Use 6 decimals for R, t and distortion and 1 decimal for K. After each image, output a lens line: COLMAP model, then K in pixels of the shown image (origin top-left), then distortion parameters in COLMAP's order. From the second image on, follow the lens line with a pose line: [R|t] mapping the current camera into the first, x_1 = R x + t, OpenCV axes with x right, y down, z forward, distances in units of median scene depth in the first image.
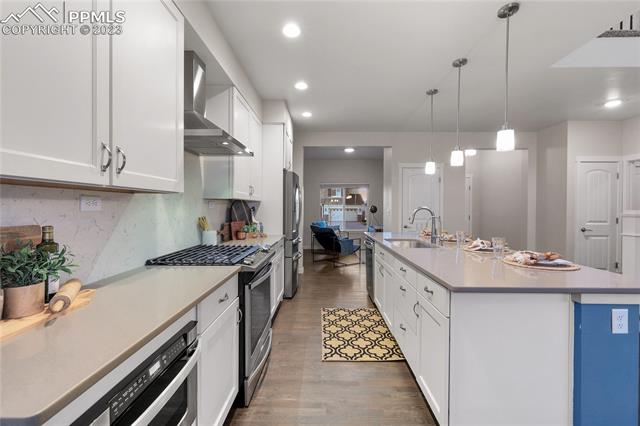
lens RADIAL K [[271.3, 0, 319.1], [0, 271.3, 210.2], [0, 0, 1]] dist [0.001479, 0.000685]
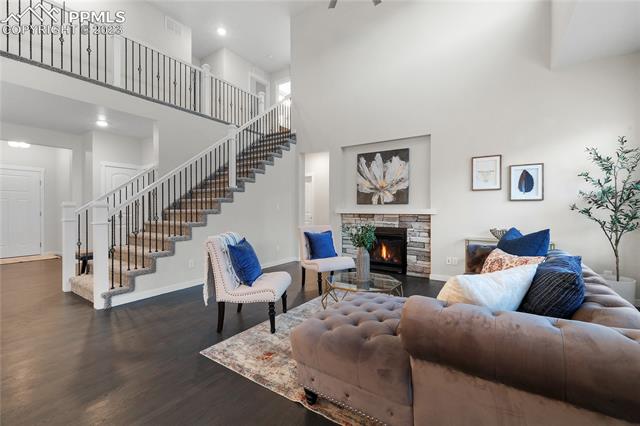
lens RADIAL K [[271.3, 0, 319.1], [0, 271.3, 210.2], [0, 0, 1]] dist [0.001479, 0.000685]
pose [[0.544656, -0.007798, 0.838623, 0.820960], [0.008713, 0.999955, 0.003640, 0.052409], [-0.838614, 0.005324, 0.544699, -0.915101]]
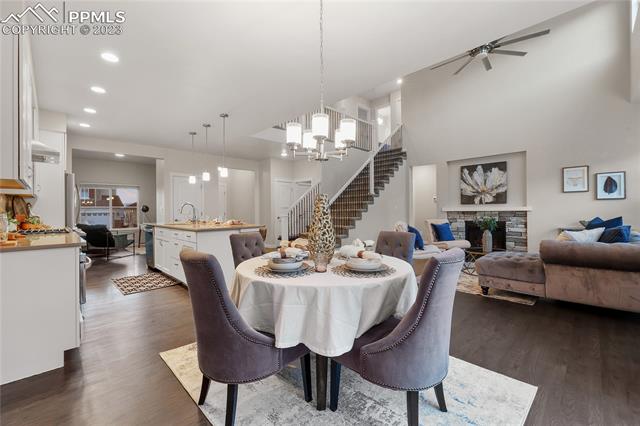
lens RADIAL K [[271.3, 0, 319.1], [0, 271.3, 210.2], [0, 0, 1]] dist [0.001479, 0.000685]
pose [[0.699457, -0.007727, 0.714633, -0.303483], [0.018107, 0.999812, -0.006912, 0.071267], [-0.714446, 0.017775, 0.699465, -0.922086]]
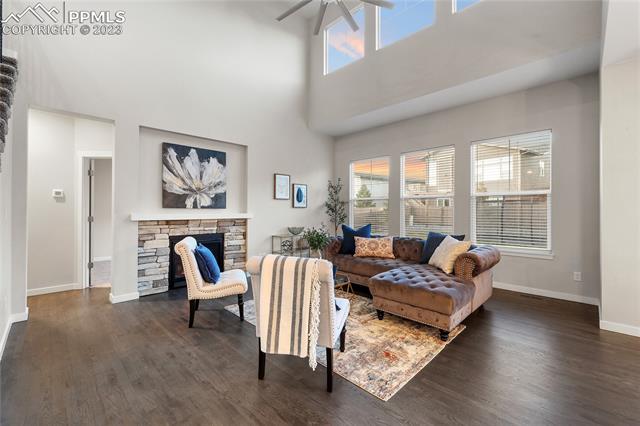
lens RADIAL K [[267.6, 0, 316.8], [0, 267.6, 210.7], [0, 0, 1]] dist [-0.001521, 0.000240]
pose [[-0.714624, -0.003237, 0.699502, 1.000846], [0.002710, 0.999969, 0.007396, 0.023027], [-0.699504, 0.007181, -0.714593, 0.535074]]
